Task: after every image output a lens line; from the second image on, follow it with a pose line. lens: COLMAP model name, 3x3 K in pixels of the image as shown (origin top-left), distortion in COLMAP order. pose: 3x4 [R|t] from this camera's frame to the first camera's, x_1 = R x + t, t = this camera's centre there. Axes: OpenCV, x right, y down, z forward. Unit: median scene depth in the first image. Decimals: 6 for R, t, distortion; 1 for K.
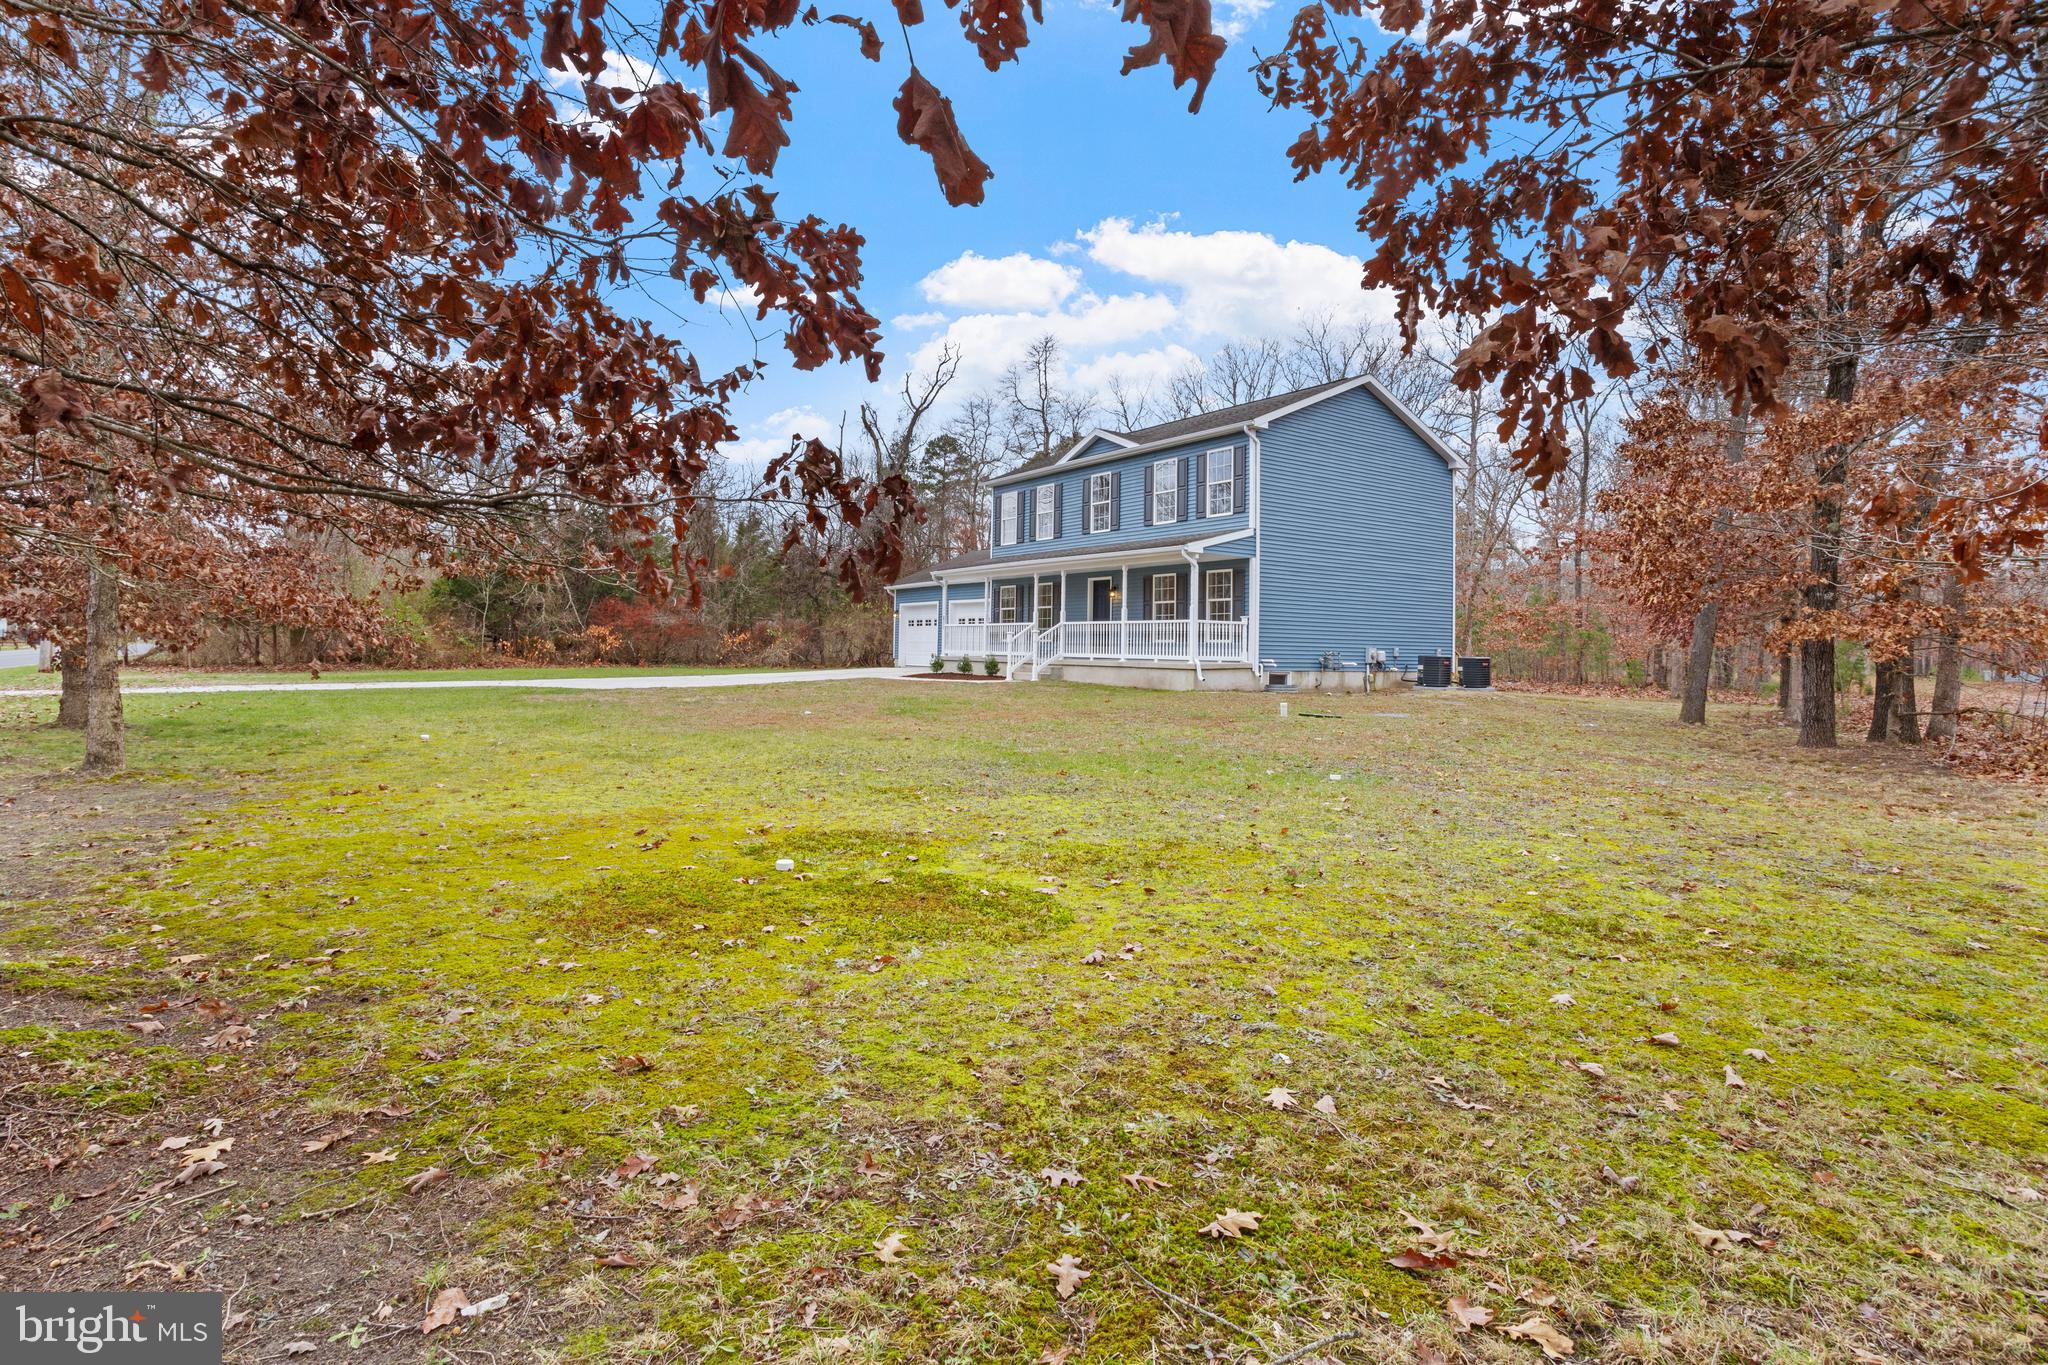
lens RADIAL K [[987.4, 0, 1003.9], [0, 987.4, 659.3], [0, 0, 1]] dist [-0.040475, 0.029016]
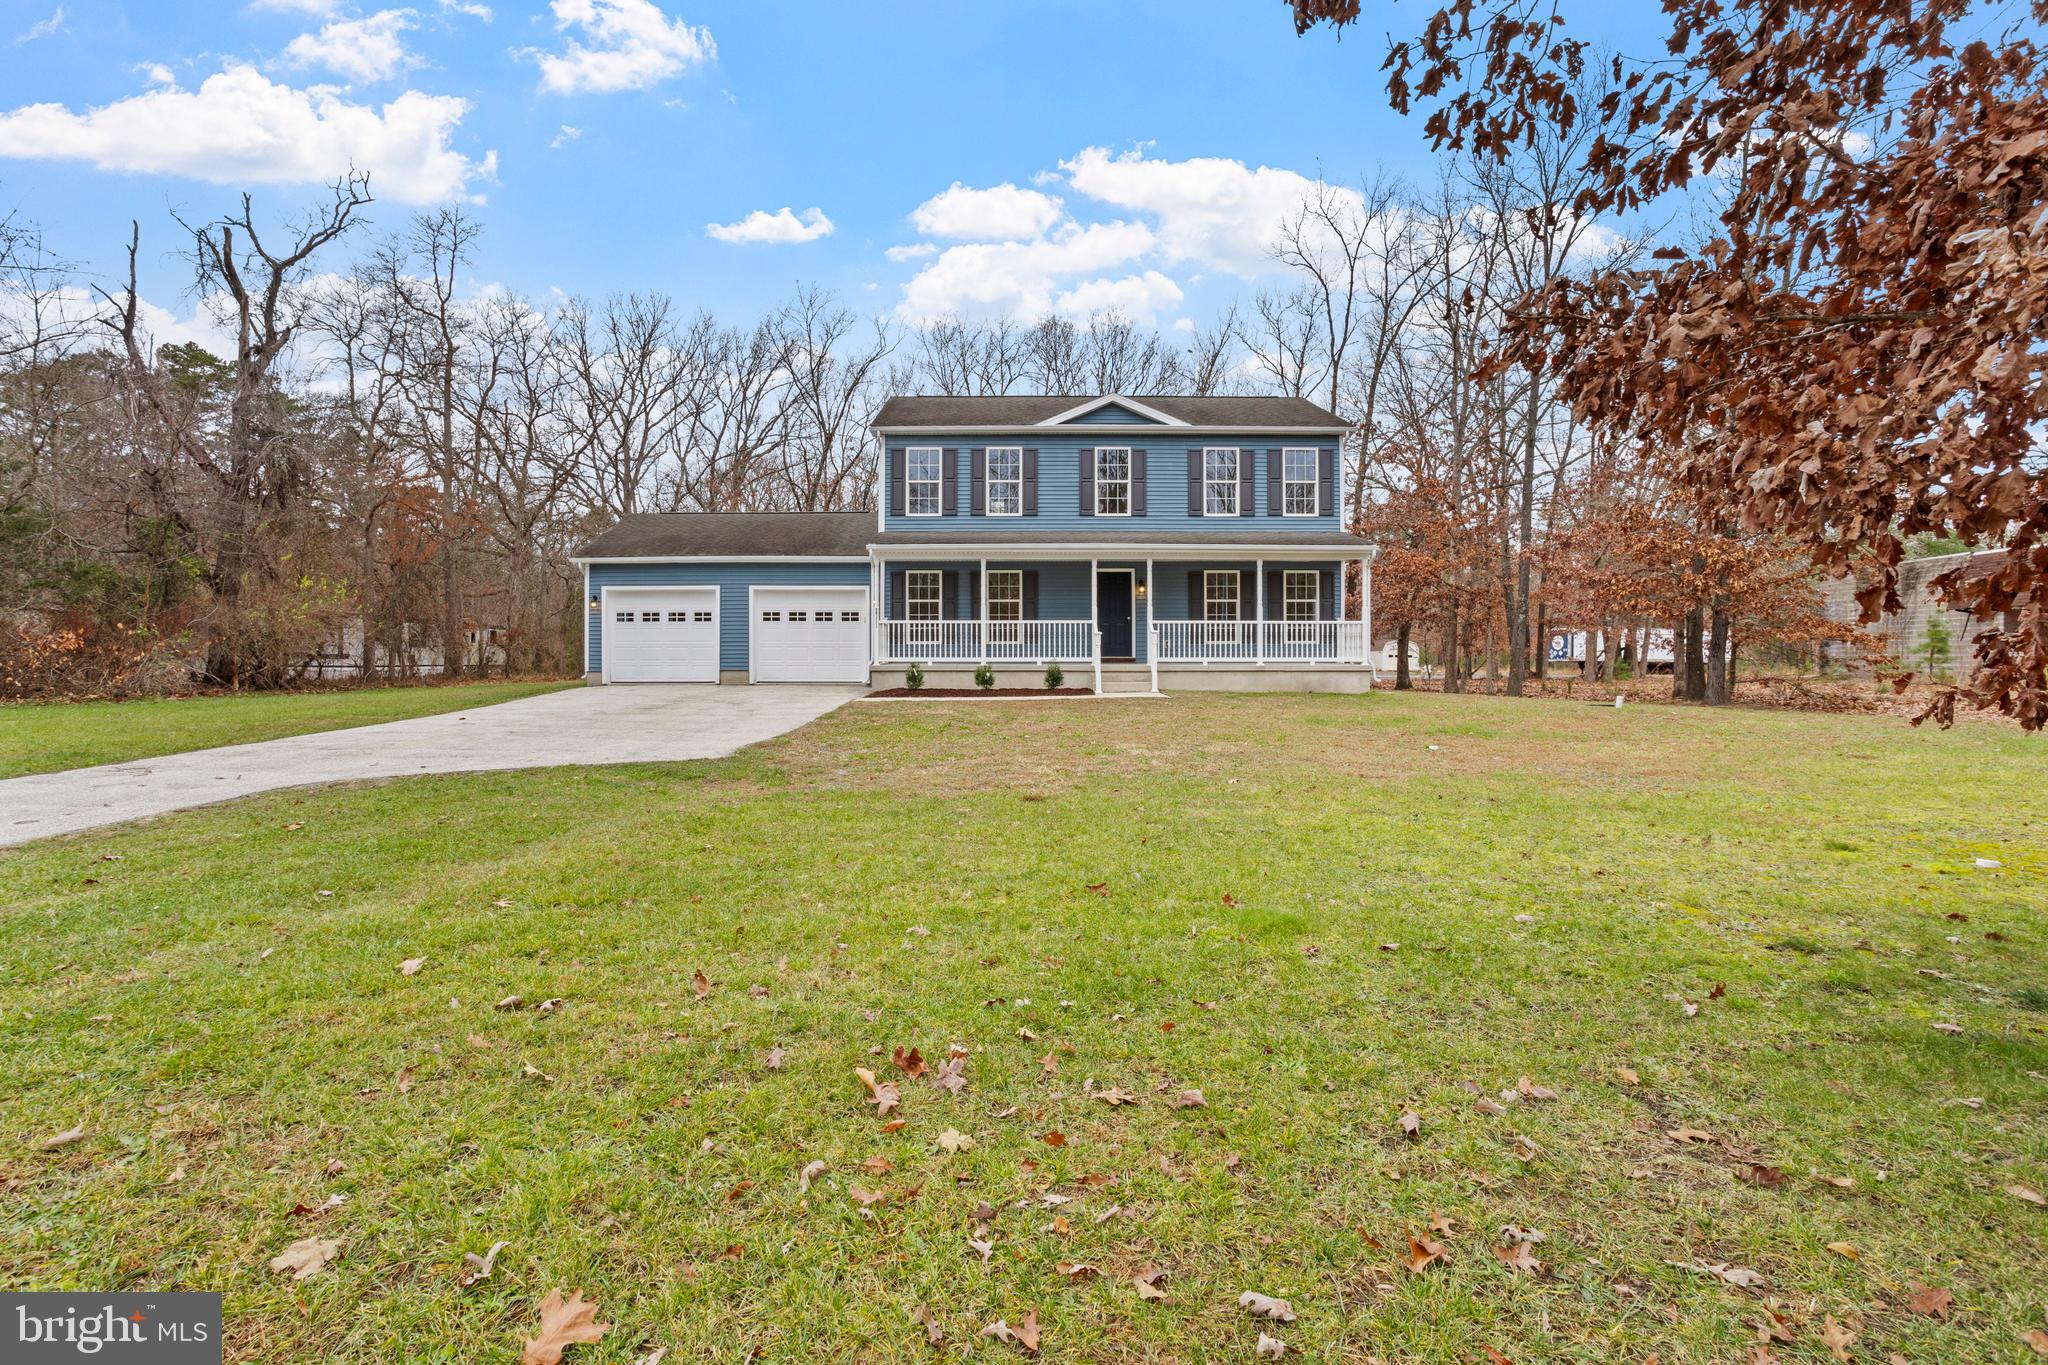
lens RADIAL K [[987.4, 0, 1003.9], [0, 987.4, 659.3], [0, 0, 1]] dist [-0.040475, 0.029016]
pose [[0.557496, -0.016186, 0.830022, -0.665433], [0.020014, 0.999781, 0.006054, -0.012132], [-0.829939, 0.013236, 0.557698, 0.607191]]
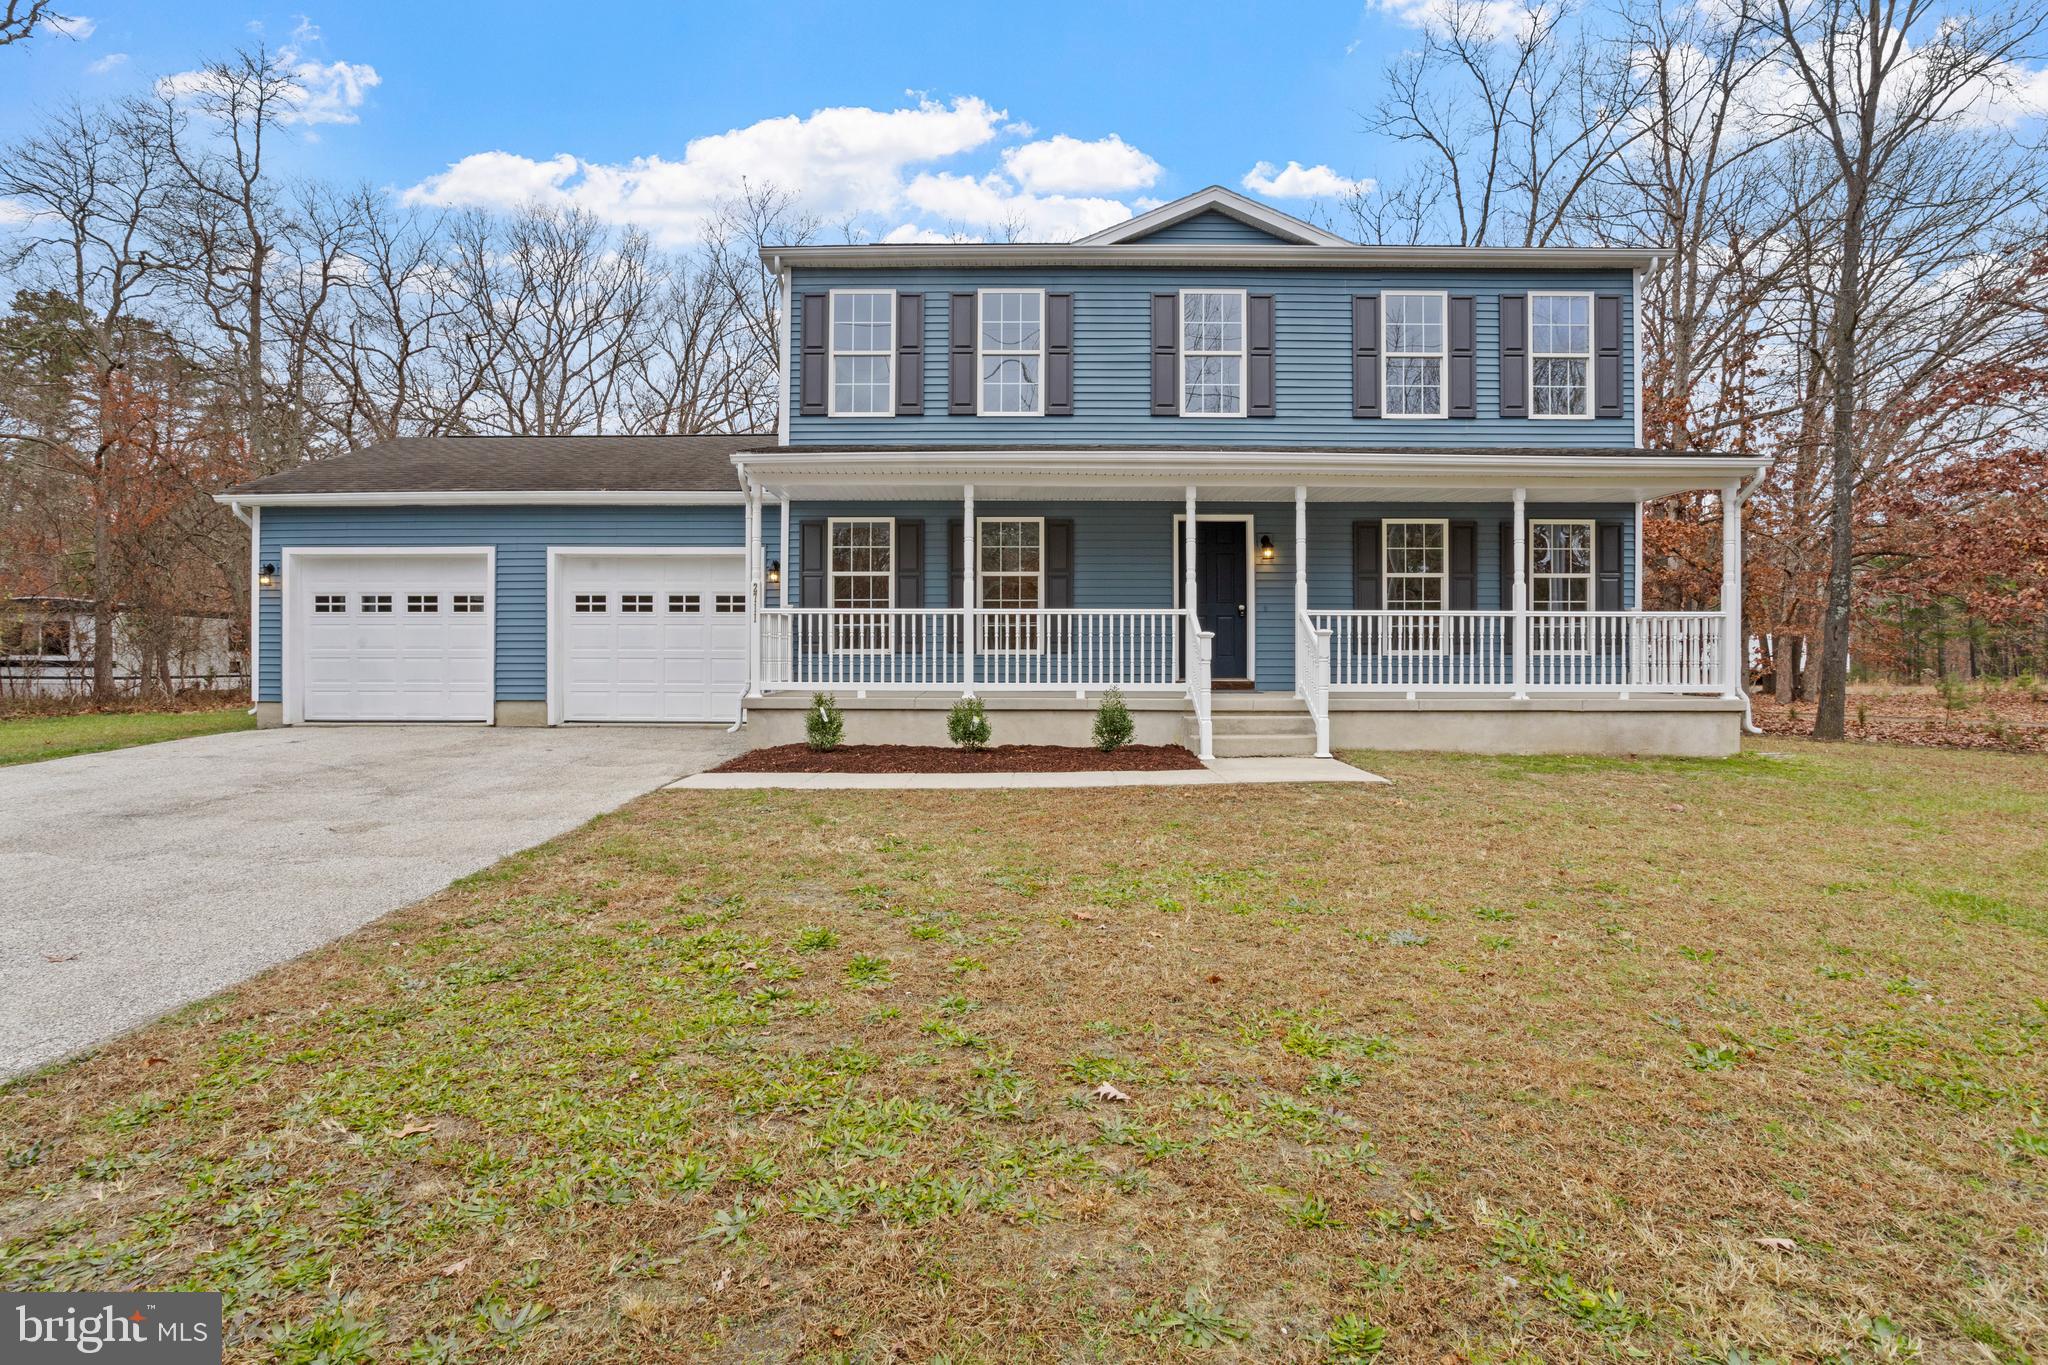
lens RADIAL K [[987.4, 0, 1003.9], [0, 987.4, 659.3], [0, 0, 1]] dist [-0.040475, 0.029016]
pose [[0.563697, -0.011348, 0.825904, -0.338700], [0.016615, 0.999859, 0.002398, -0.019158], [-0.825815, 0.012371, 0.563806, 0.825633]]
